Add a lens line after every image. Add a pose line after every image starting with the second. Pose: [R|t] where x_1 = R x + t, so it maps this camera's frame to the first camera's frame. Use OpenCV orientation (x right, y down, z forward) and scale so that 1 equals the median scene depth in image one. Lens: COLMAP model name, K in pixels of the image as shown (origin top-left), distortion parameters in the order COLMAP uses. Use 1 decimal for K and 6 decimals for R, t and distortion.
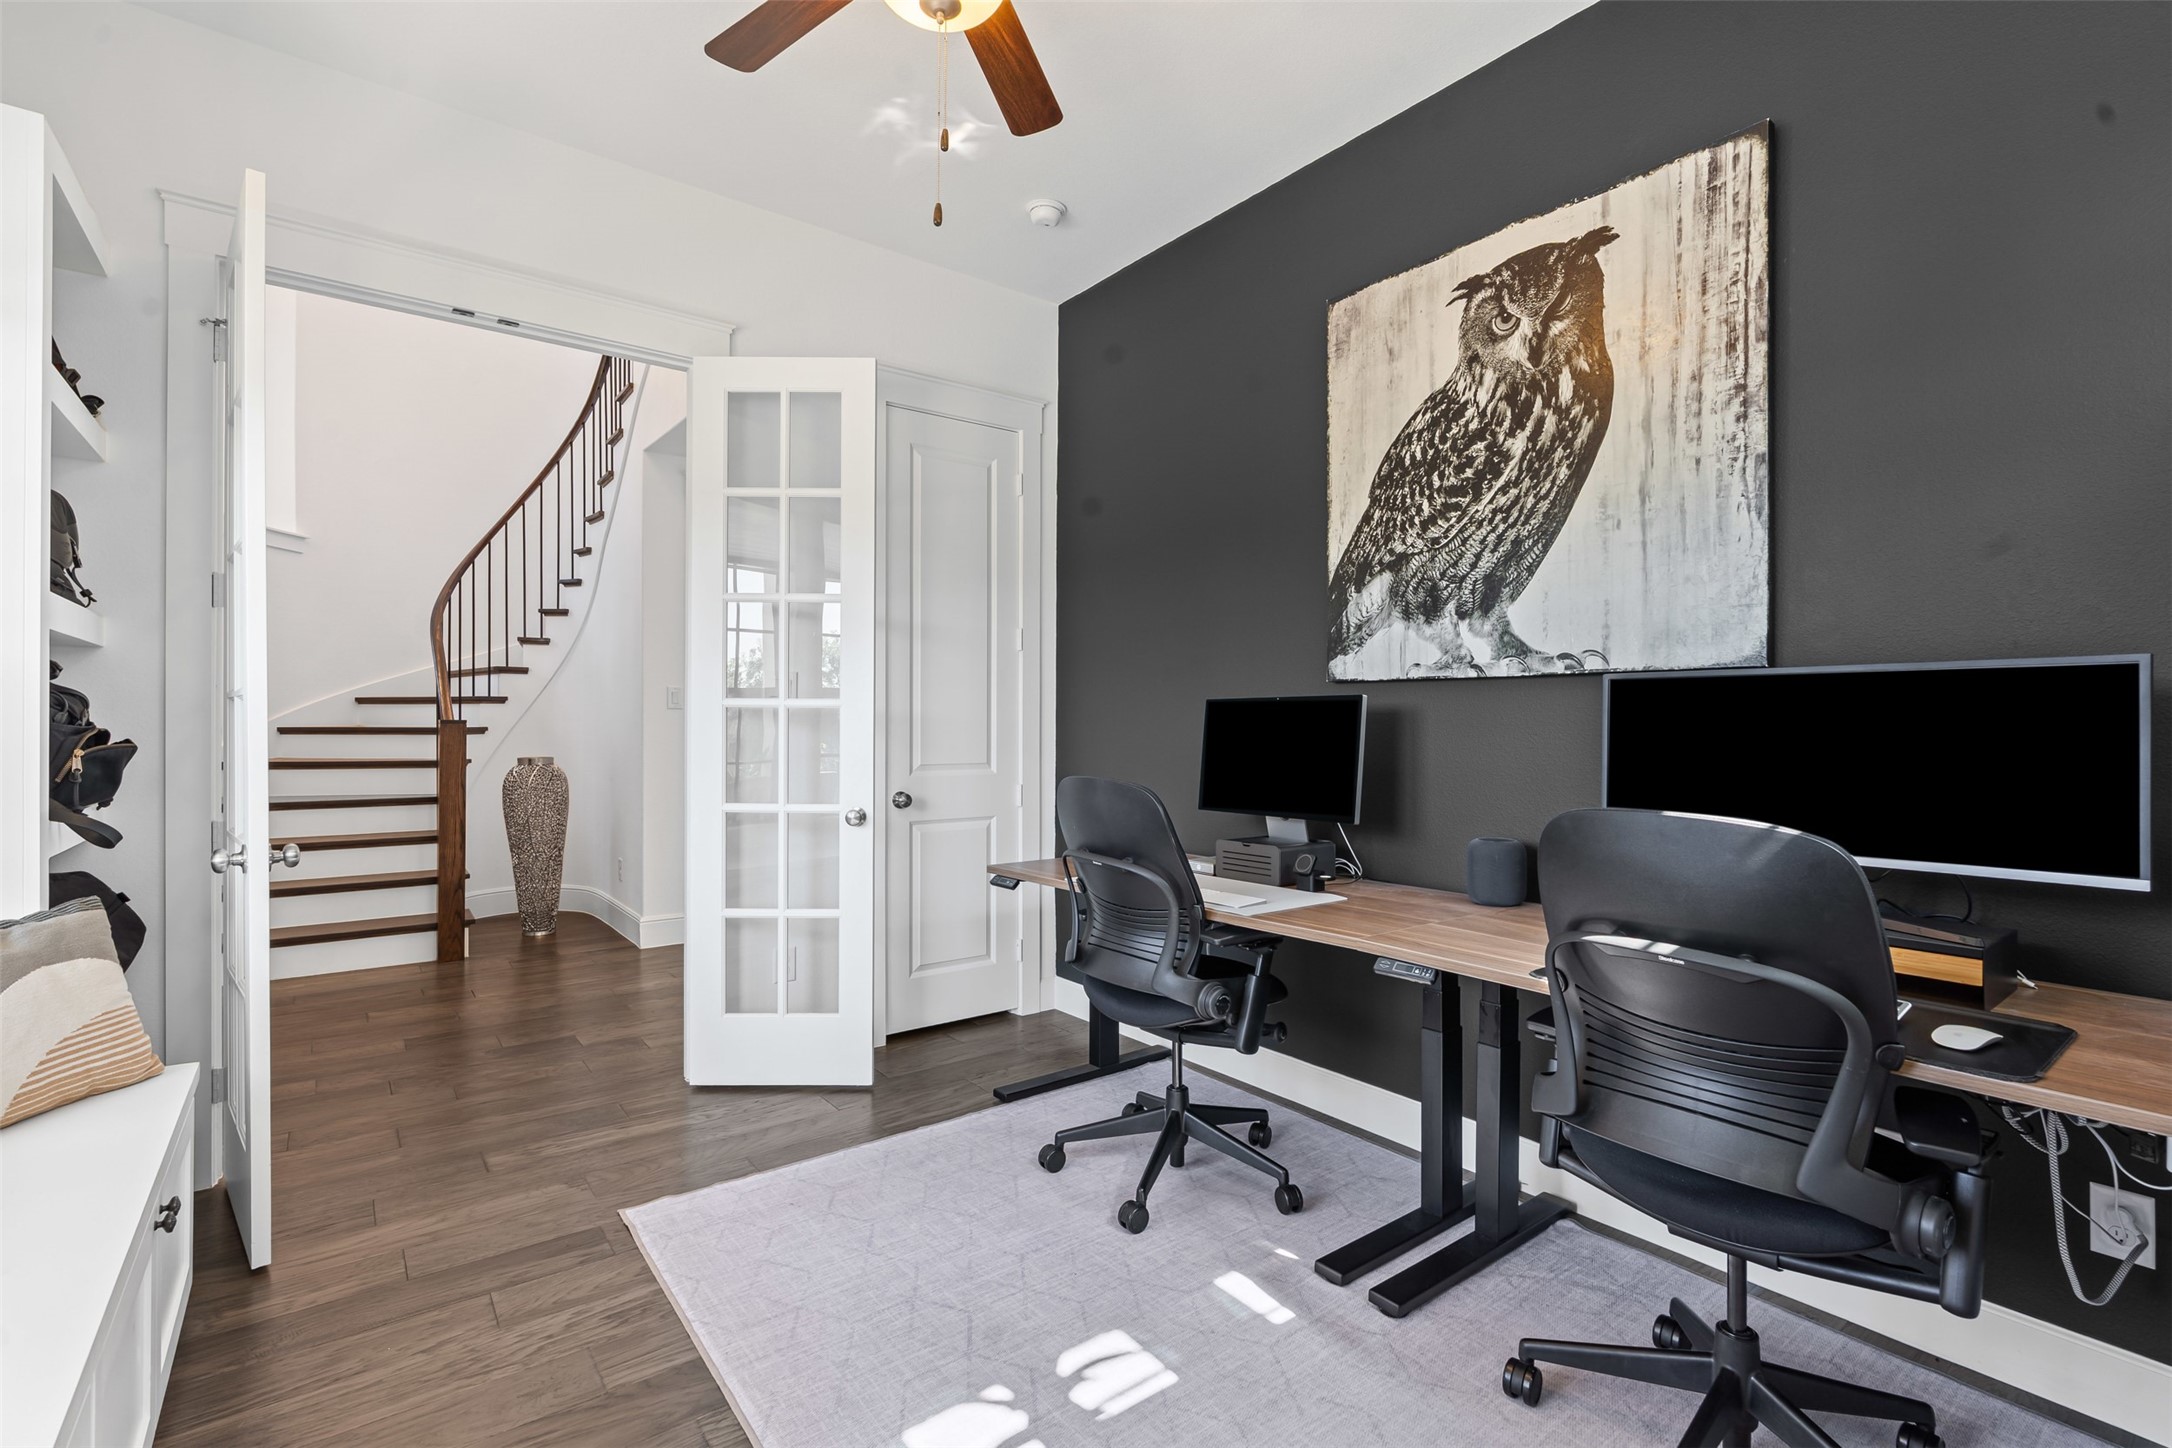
lens RADIAL K [[987.1, 0, 1086.0], [0, 987.1, 724.0], [0, 0, 1]] dist [-0.004520, -0.000340]
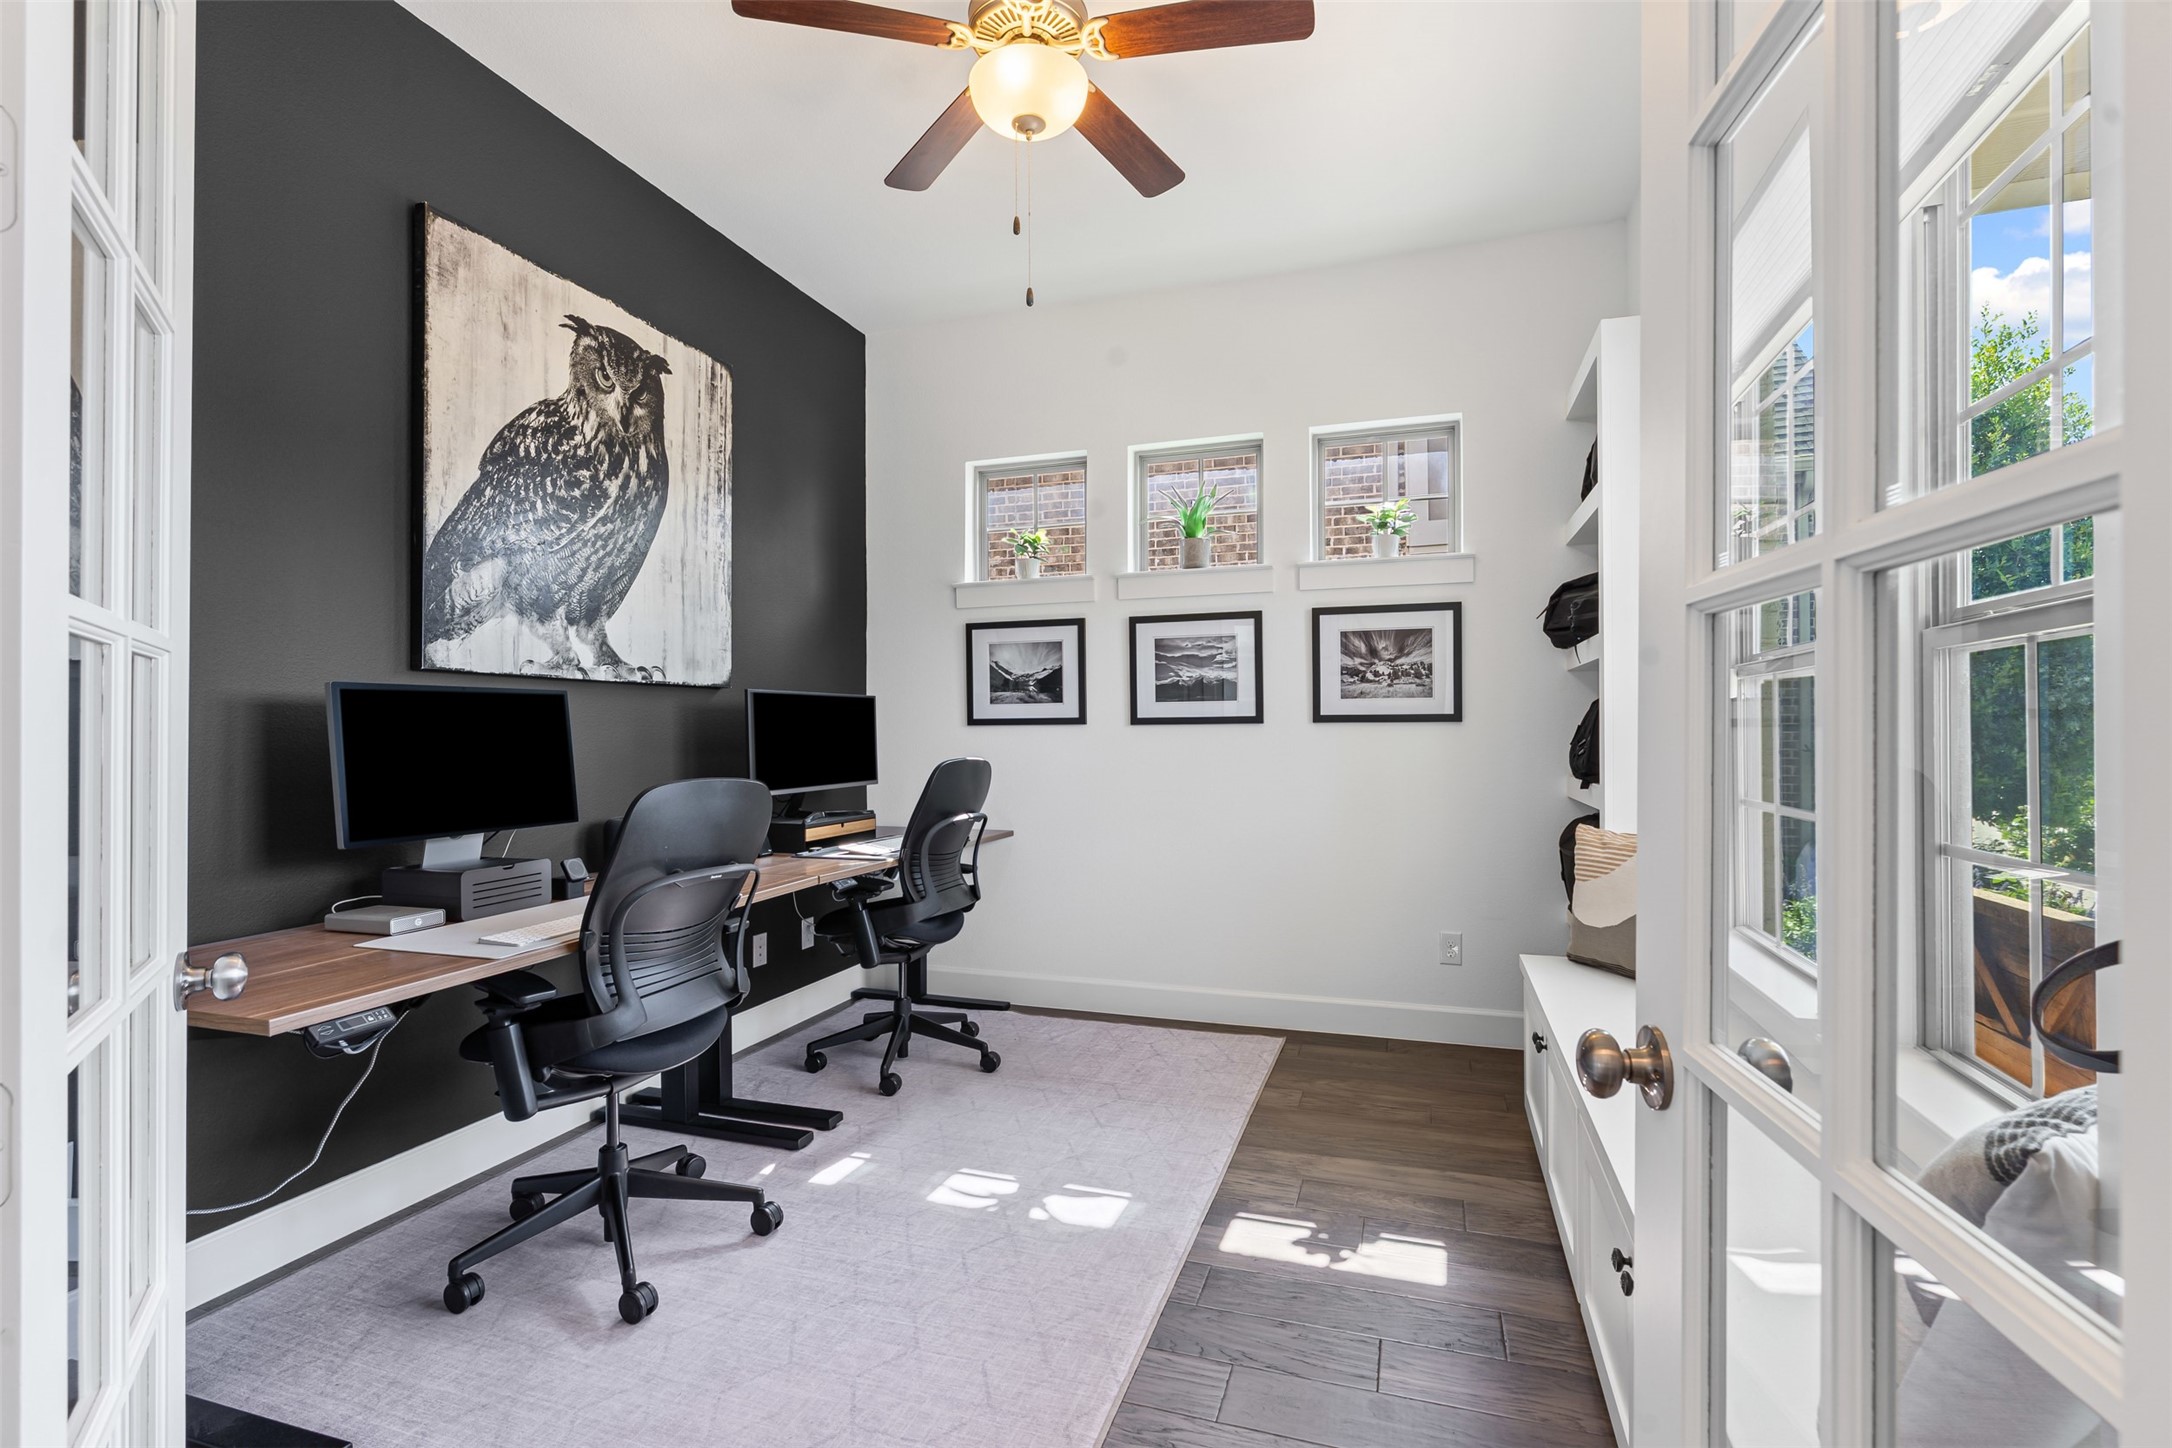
lens RADIAL K [[987.1, 0, 1086.0], [0, 987.1, 724.0], [0, 0, 1]] dist [-0.004520, -0.000340]
pose [[-0.555708, 0.000099, 0.831377, -0.857168], [-0.000201, 1.000000, -0.000253, 0.003395], [-0.831377, -0.000307, -0.555708, 1.159672]]
